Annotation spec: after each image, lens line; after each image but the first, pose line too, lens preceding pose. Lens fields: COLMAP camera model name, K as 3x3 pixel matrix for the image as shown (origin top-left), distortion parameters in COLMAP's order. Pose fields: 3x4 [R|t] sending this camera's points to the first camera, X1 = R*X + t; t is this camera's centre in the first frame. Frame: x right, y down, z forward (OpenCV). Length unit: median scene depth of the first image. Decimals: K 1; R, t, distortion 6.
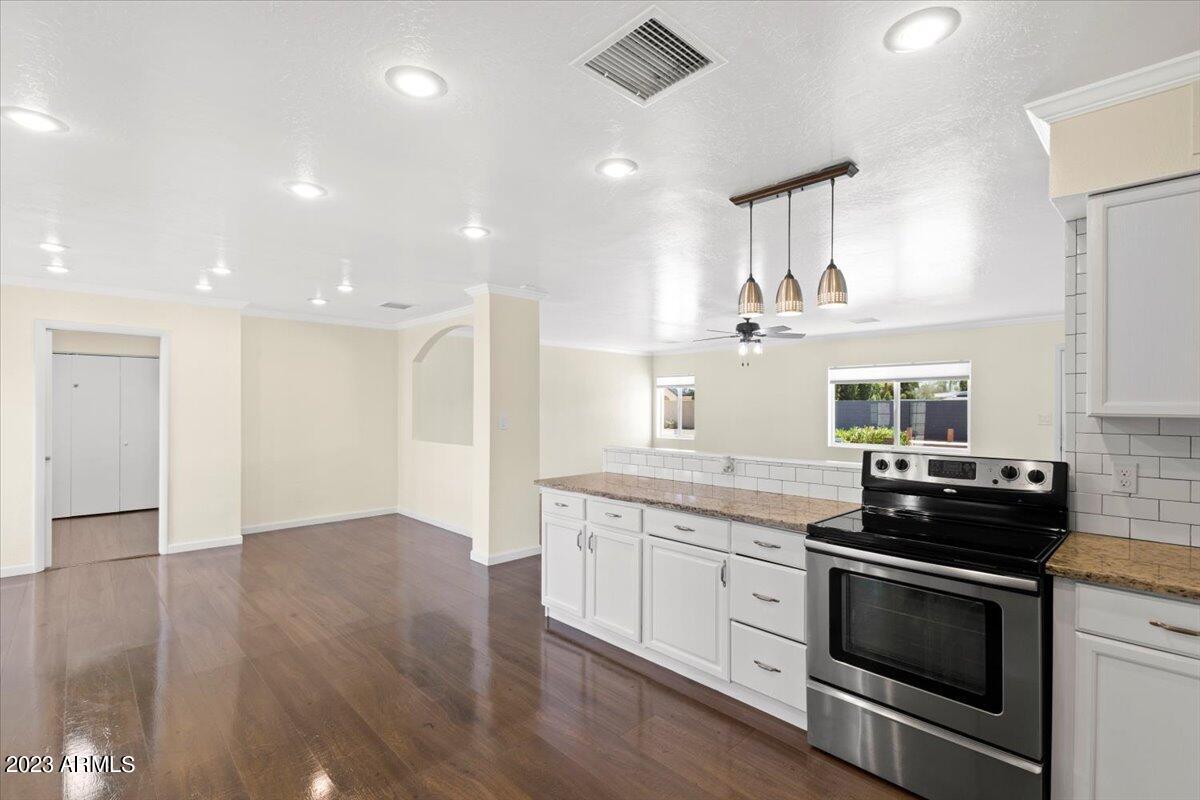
lens RADIAL K [[549.5, 0, 601.7], [0, 549.5, 403.9], [0, 0, 1]] dist [0.008341, -0.003024]
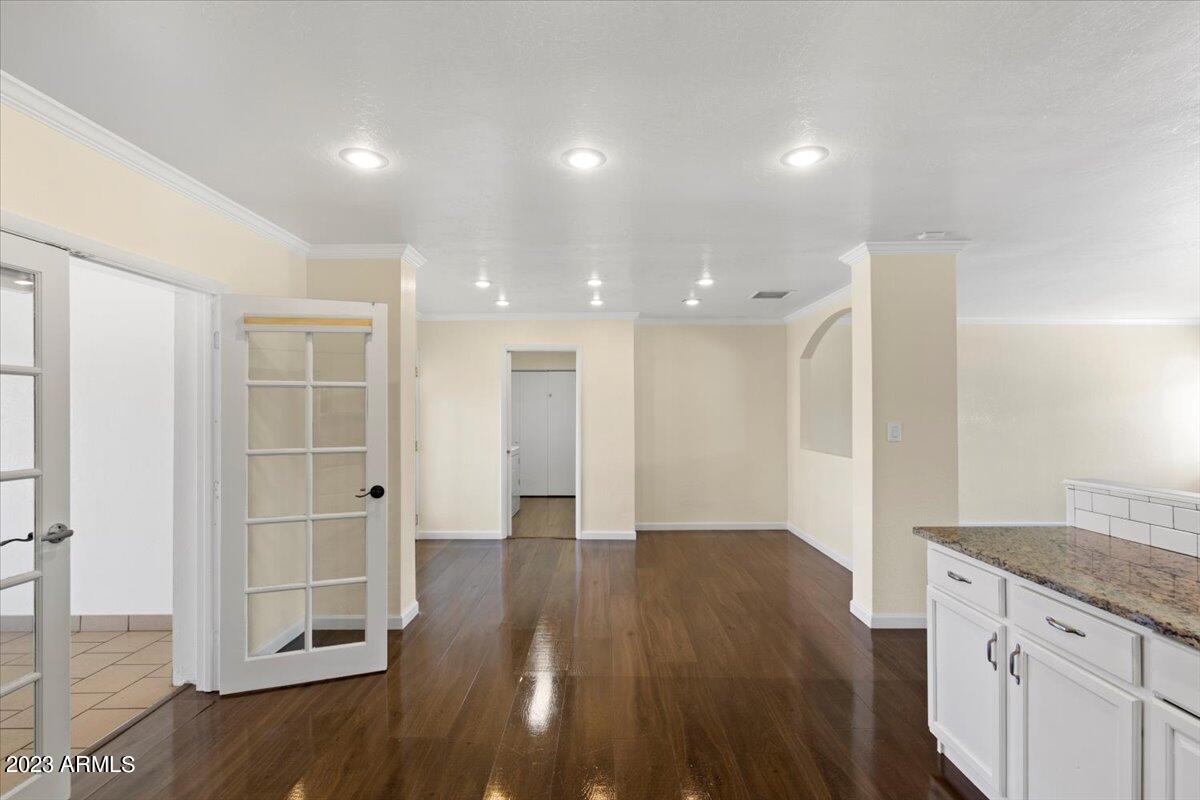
lens RADIAL K [[549.5, 0, 602.2], [0, 549.5, 405.4], [0, 0, 1]] dist [0.008341, -0.003024]
pose [[0.724434, -0.010210, -0.689269, 0.040814], [0.008146, 0.999947, -0.006250, 0.000797], [0.689296, -0.001087, 0.724479, 0.220745]]
